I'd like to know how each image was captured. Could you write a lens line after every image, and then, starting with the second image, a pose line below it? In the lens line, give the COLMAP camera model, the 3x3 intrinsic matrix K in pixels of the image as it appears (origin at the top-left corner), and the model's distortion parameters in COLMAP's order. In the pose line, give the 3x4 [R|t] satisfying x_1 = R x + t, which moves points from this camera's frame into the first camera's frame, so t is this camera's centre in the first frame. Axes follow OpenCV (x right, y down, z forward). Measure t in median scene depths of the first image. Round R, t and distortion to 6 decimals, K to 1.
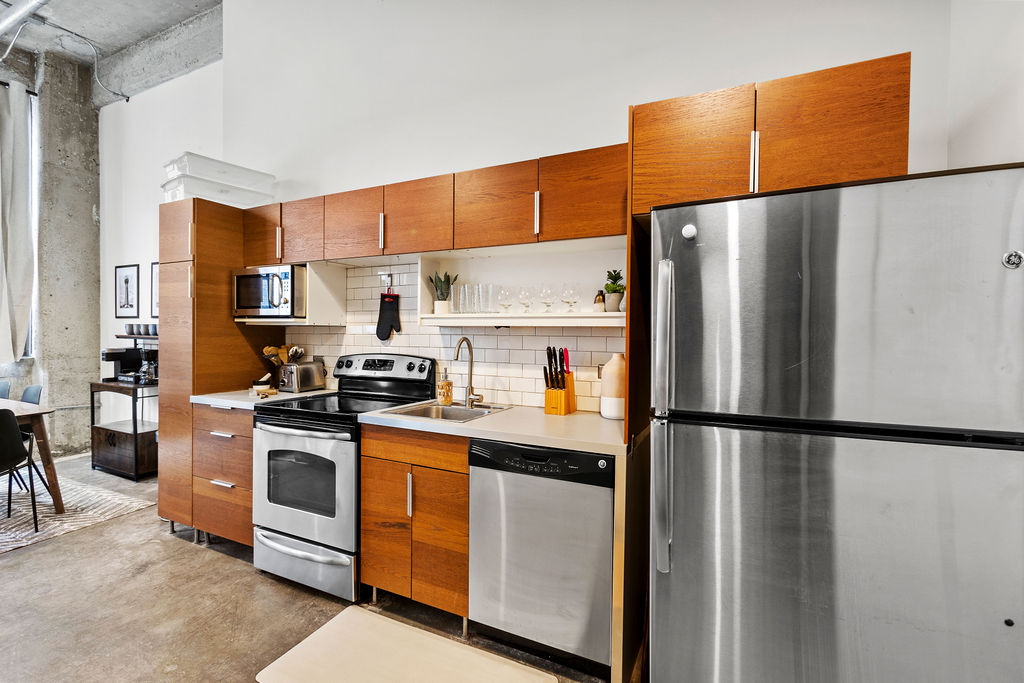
lens RADIAL K [[456.3, 0, 513.0], [0, 456.3, 339.5], [0, 0, 1]] dist [0.000599, 0.000339]
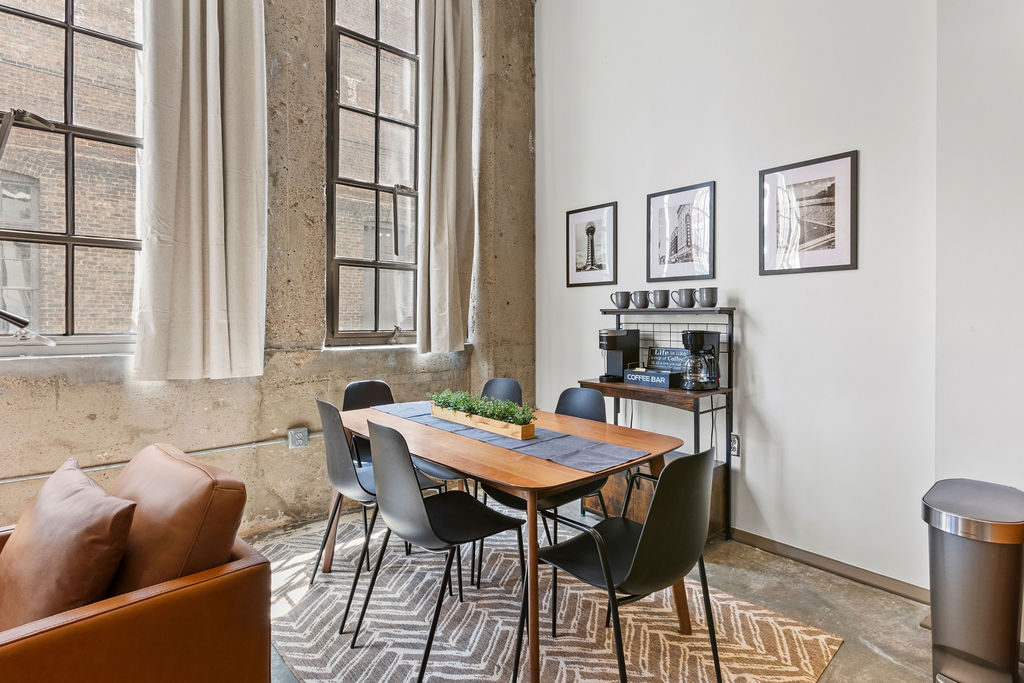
lens RADIAL K [[523.4, 0, 506.9], [0, 523.4, 319.5], [0, 0, 1]] dist [0.000951, -0.000518]
pose [[0.918699, -0.011687, -0.394785, -1.224177], [0.004393, 0.999803, -0.019376, 0.032711], [0.394933, 0.016066, 0.918569, 0.456315]]
